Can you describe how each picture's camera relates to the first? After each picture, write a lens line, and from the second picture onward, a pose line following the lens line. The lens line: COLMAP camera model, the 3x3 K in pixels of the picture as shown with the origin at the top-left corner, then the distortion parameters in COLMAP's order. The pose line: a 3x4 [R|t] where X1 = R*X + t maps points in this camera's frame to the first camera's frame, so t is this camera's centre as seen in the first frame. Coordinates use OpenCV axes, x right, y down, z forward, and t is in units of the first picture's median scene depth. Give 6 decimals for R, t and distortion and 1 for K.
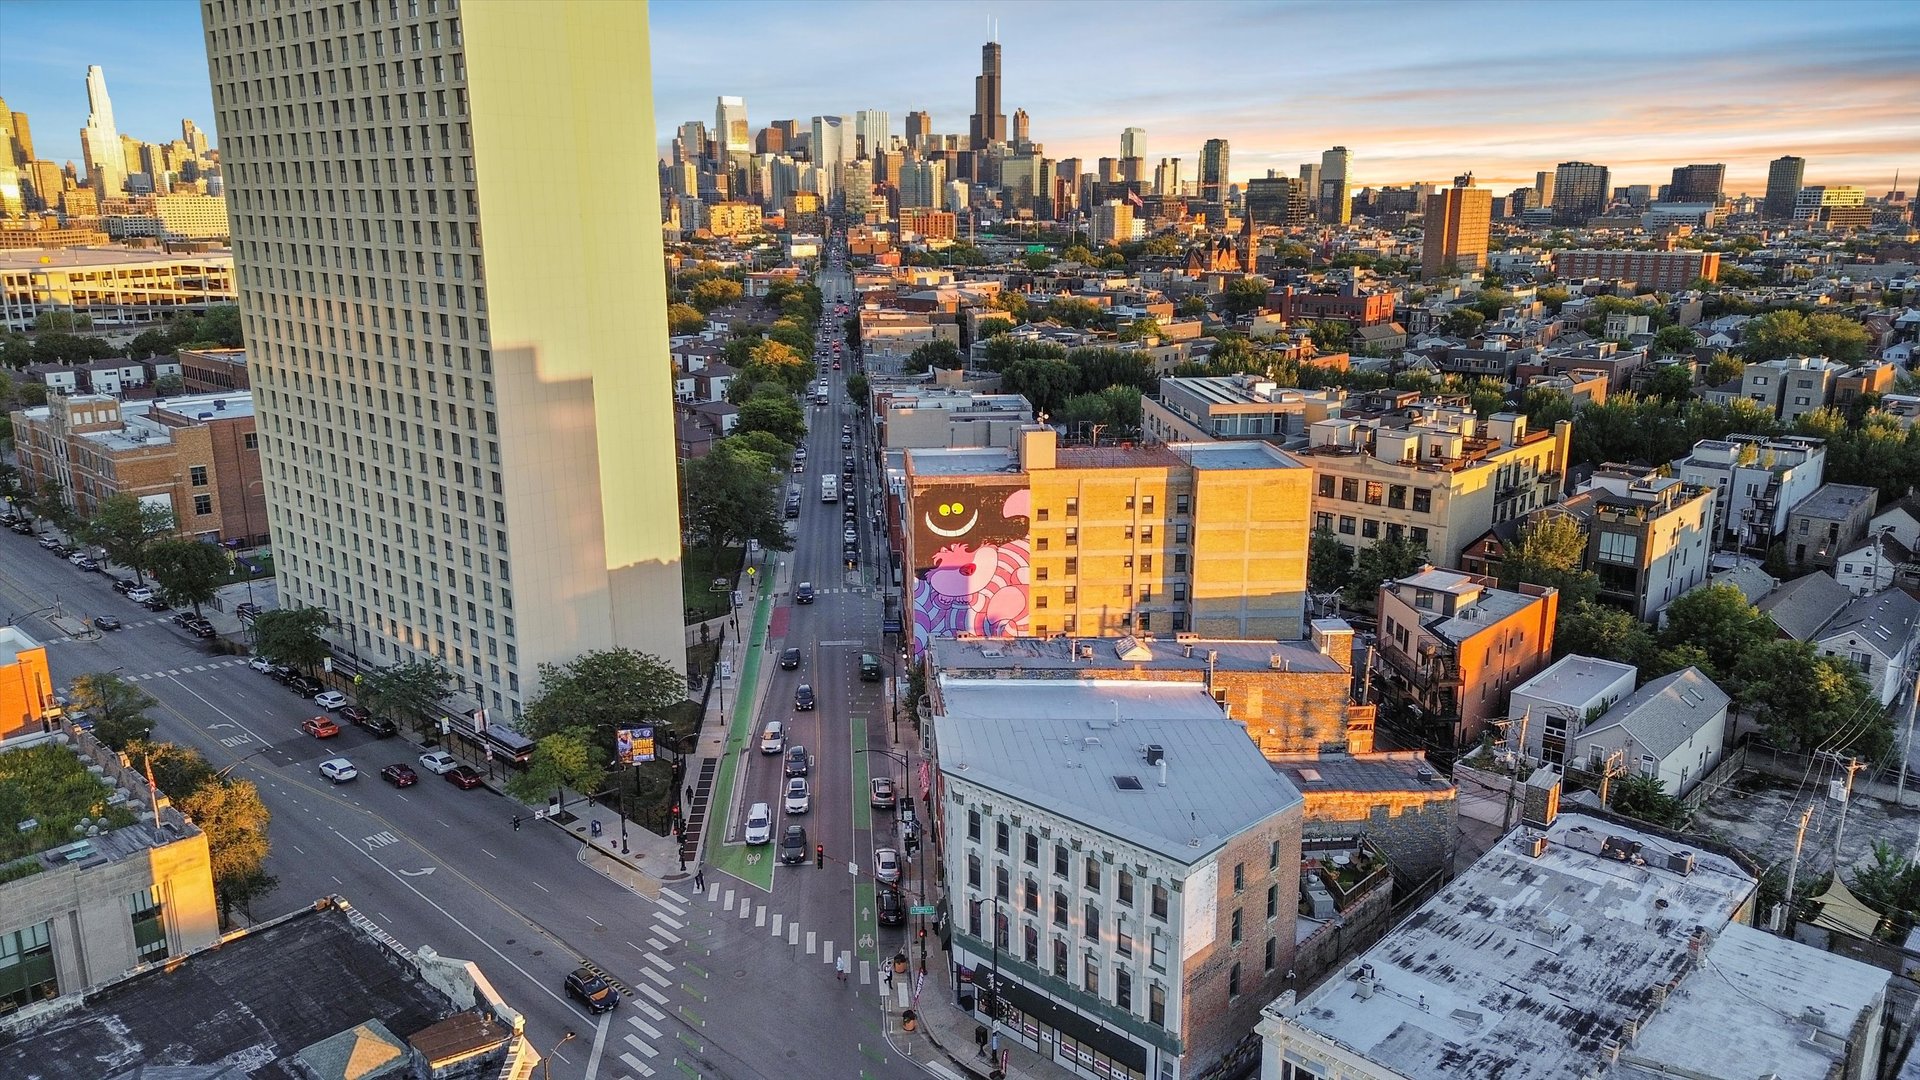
lens RADIAL K [[1366.7, 0, 963.0], [0, 1366.7, 535.1], [0, 0, 1]] dist [0.089758, -0.090164]
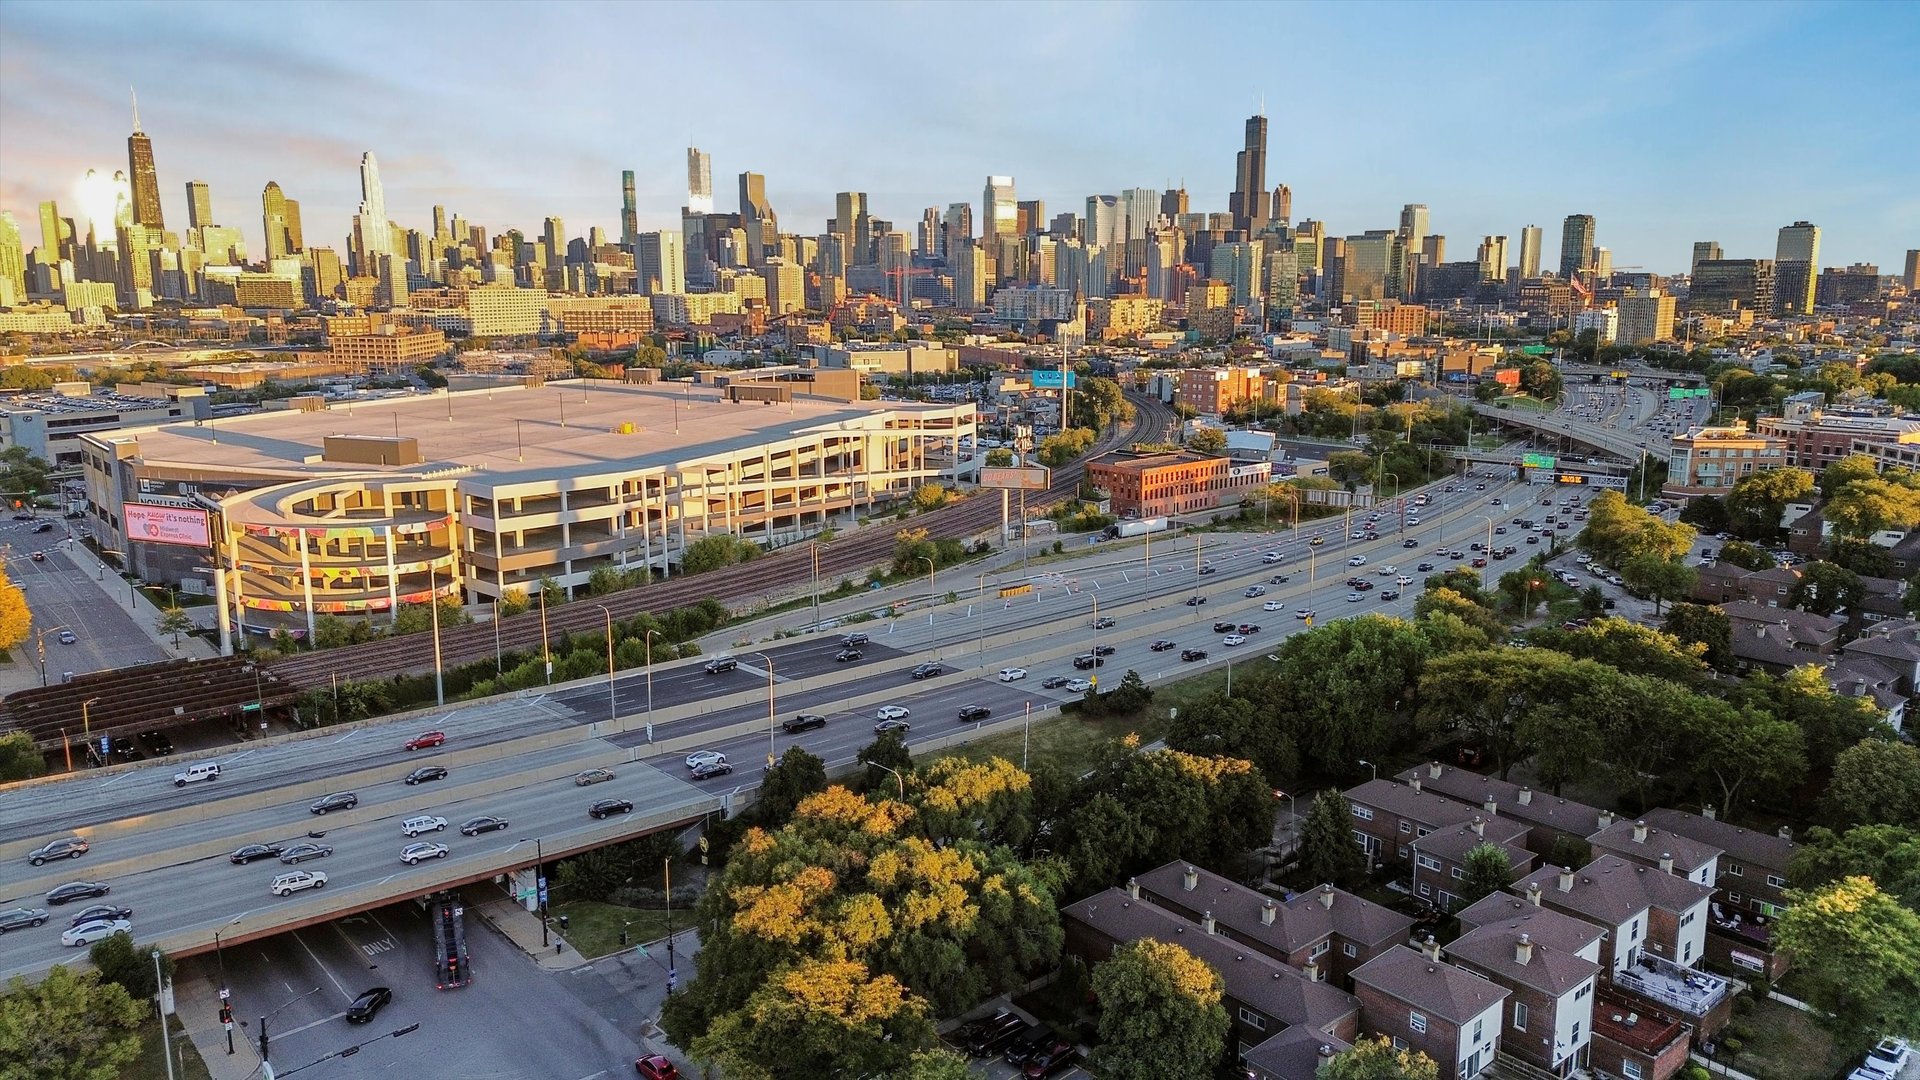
lens RADIAL K [[1366.7, 0, 963.0], [0, 1366.7, 535.1], [0, 0, 1]] dist [0.089758, -0.090164]
pose [[0.993560, 0.020439, -0.111452, -1.206083], [-0.026416, 0.998276, -0.052416, -0.340144], [0.110189, 0.055023, 0.992386, 1.154393]]
